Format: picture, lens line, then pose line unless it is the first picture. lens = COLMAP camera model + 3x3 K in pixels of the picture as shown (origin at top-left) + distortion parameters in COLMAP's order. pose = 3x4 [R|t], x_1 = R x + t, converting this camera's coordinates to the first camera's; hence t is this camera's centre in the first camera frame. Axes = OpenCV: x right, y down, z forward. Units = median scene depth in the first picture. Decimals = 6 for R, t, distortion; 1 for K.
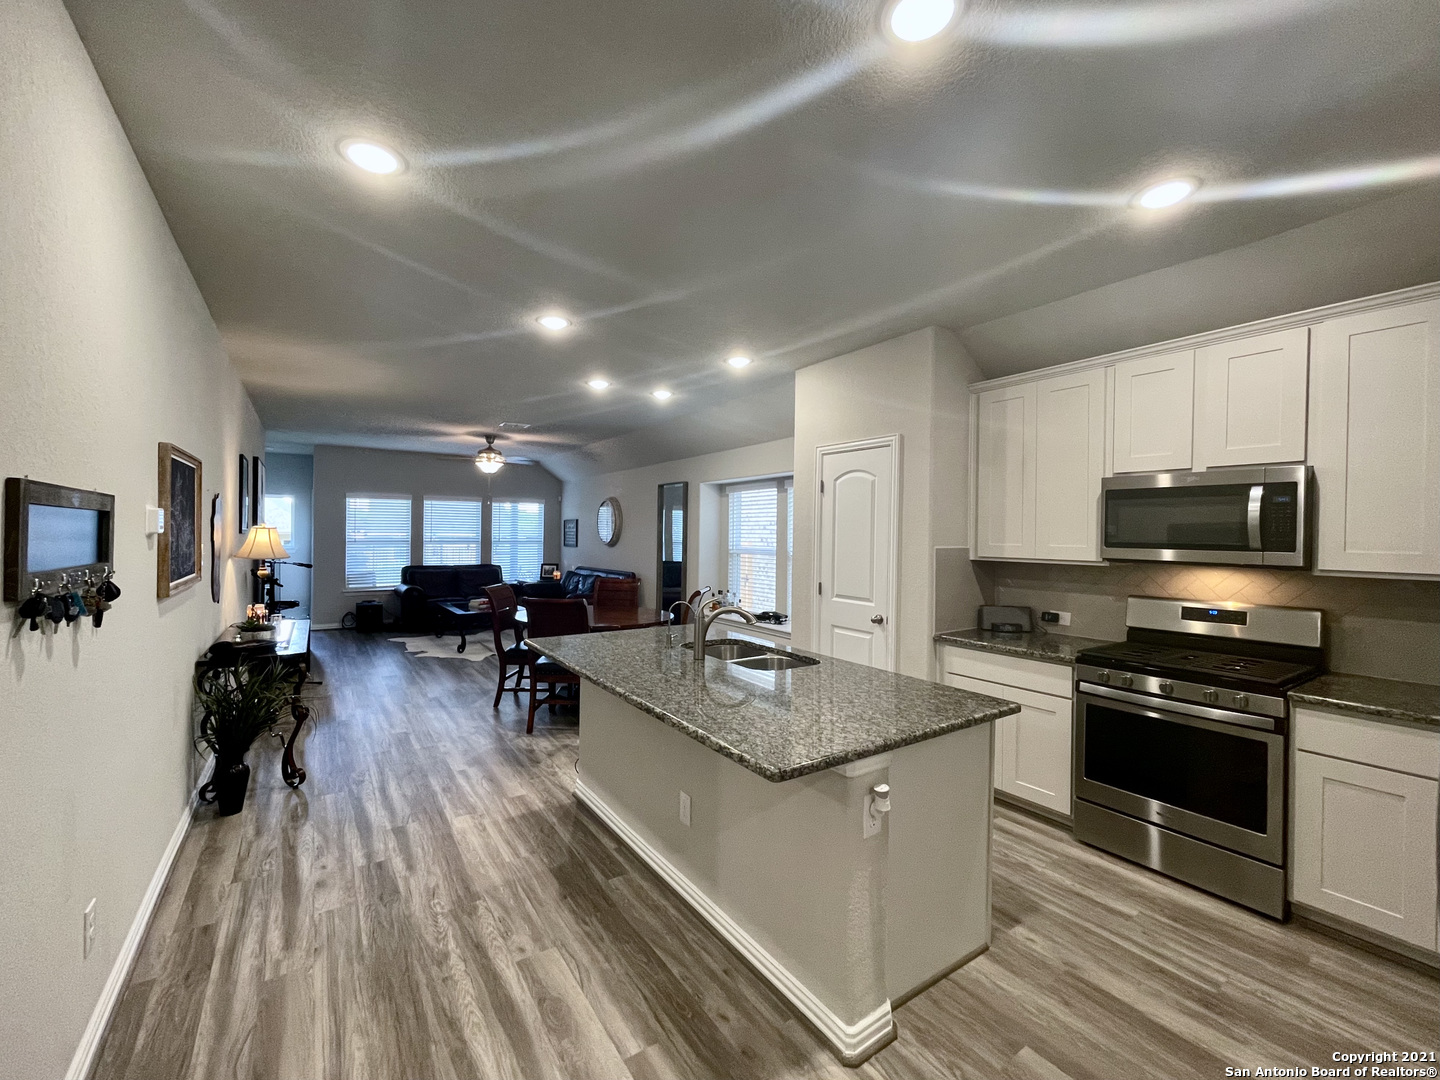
lens RADIAL K [[586.6, 0, 707.2], [0, 586.6, 539.1], [0, 0, 1]] dist [-0.000286, 0.000245]
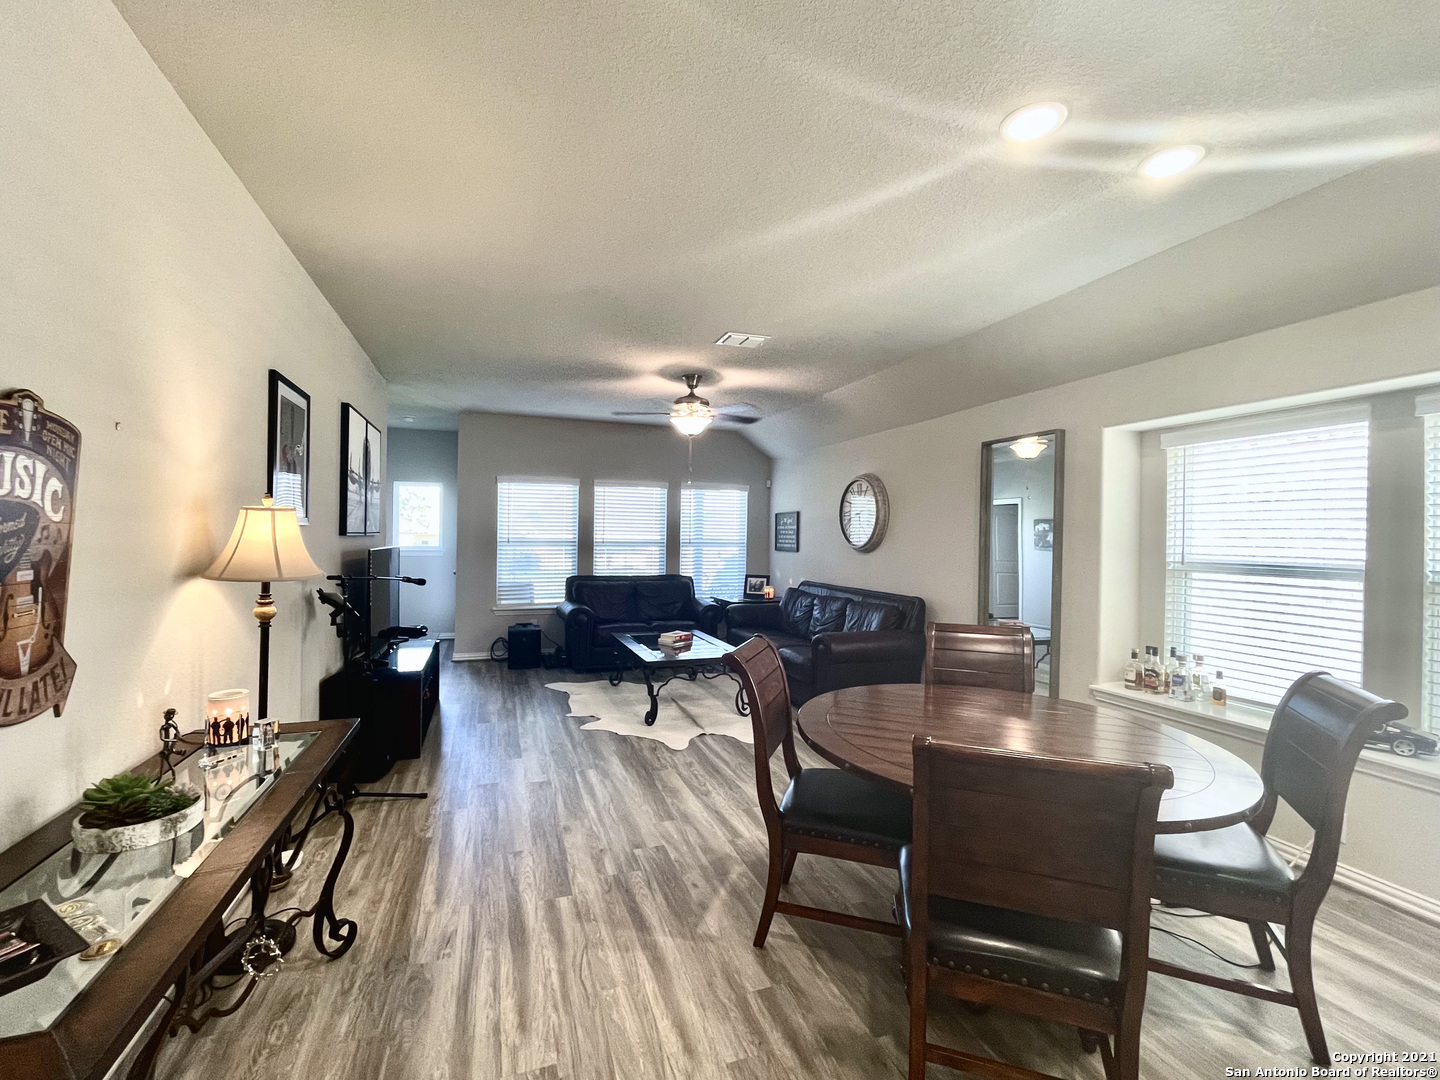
lens RADIAL K [[605.6, 0, 712.6], [0, 605.6, 553.1], [0, 0, 1]] dist [-0.018759, -0.000209]
pose [[0.968105, 0.012678, -0.250222, -0.167237], [-0.008098, 0.999780, 0.019325, 0.001908], [0.250412, -0.016683, 0.967996, 0.339412]]
